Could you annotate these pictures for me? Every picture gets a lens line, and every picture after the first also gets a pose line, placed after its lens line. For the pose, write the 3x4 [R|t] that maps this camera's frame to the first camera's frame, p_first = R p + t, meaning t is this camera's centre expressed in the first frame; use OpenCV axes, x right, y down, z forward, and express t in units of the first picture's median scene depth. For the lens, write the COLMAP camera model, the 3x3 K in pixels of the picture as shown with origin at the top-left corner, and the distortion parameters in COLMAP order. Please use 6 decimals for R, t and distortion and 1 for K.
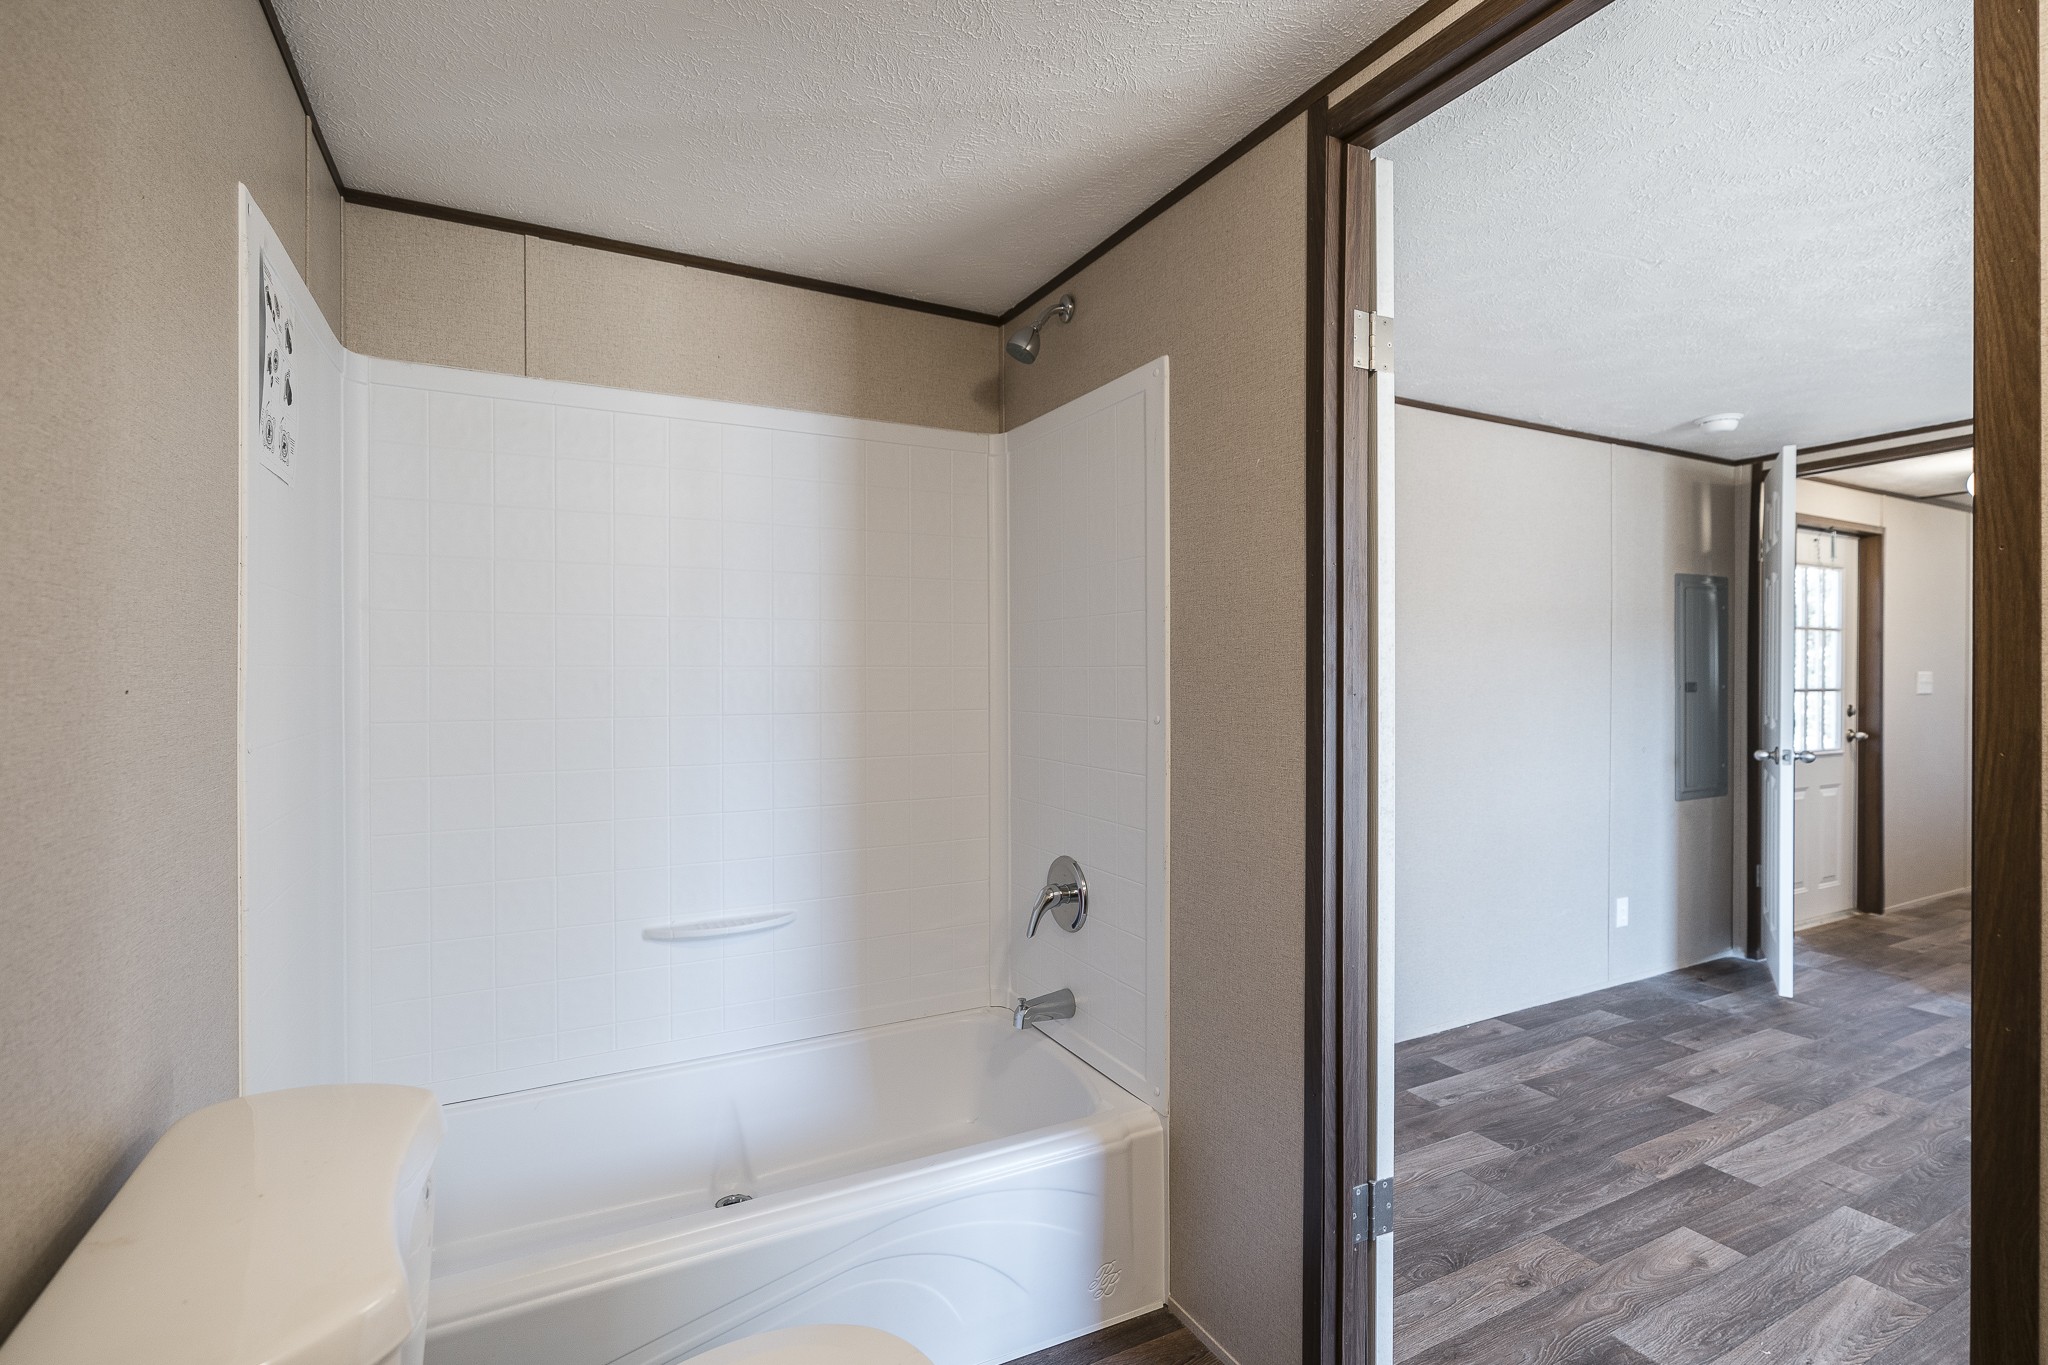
lens RADIAL K [[939.8, 0, 1023.7], [0, 939.8, 690.4], [0, 0, 1]] dist [-0.002820, 0.000572]
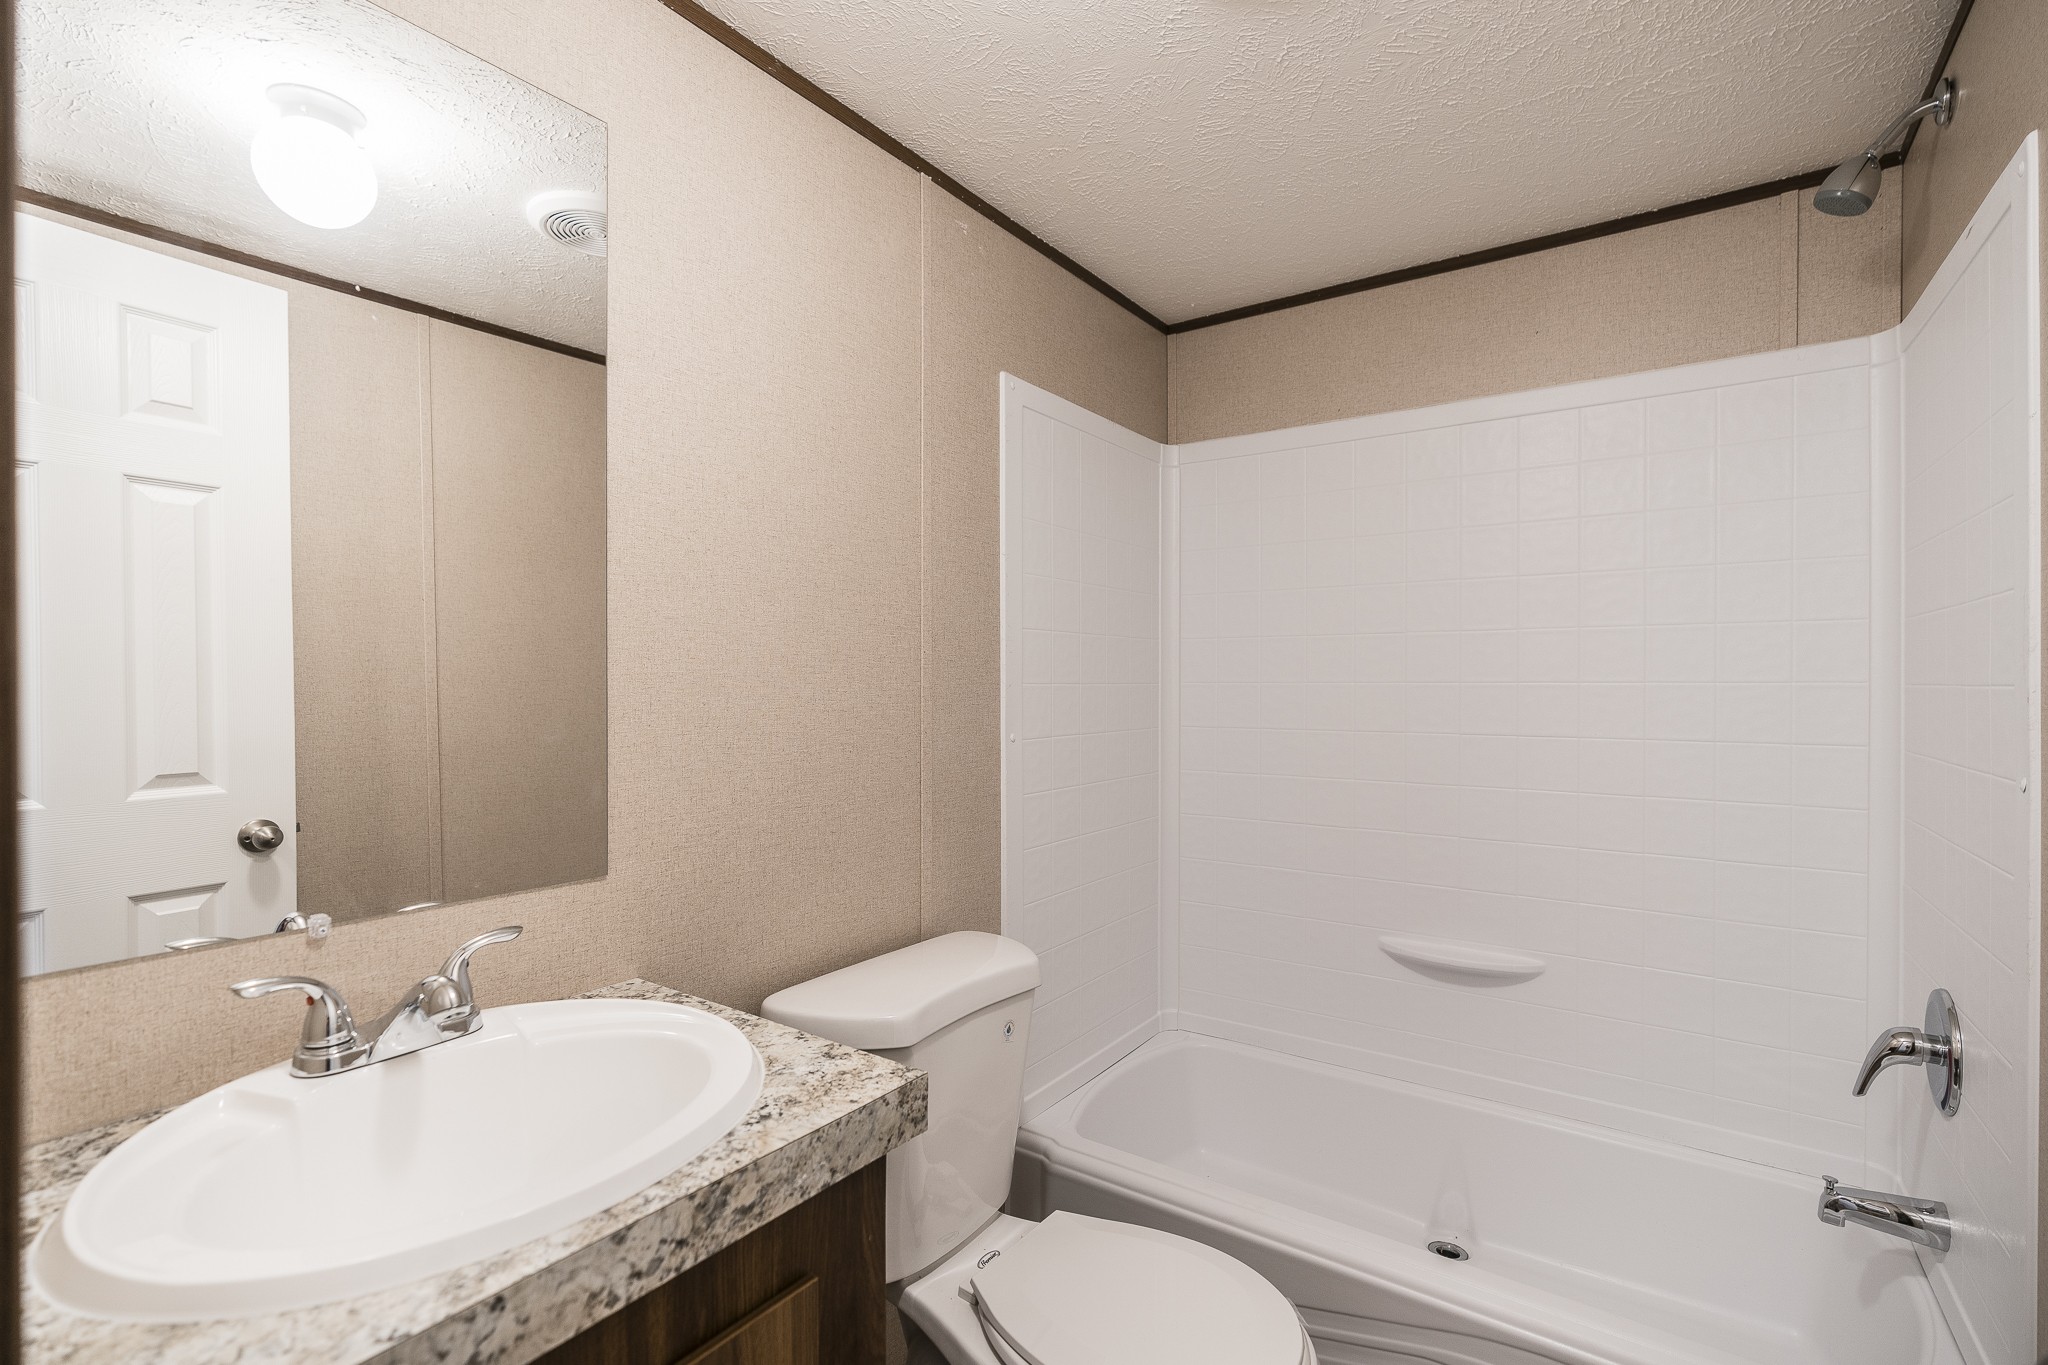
lens RADIAL K [[939.8, 0, 1023.7], [0, 939.8, 690.4], [0, 0, 1]] dist [-0.002820, 0.000572]
pose [[0.462456, 0.005613, -0.886624, 0.702251], [-0.019532, 0.999802, -0.003859, -0.013734], [0.886427, 0.019102, 0.462474, 0.389478]]
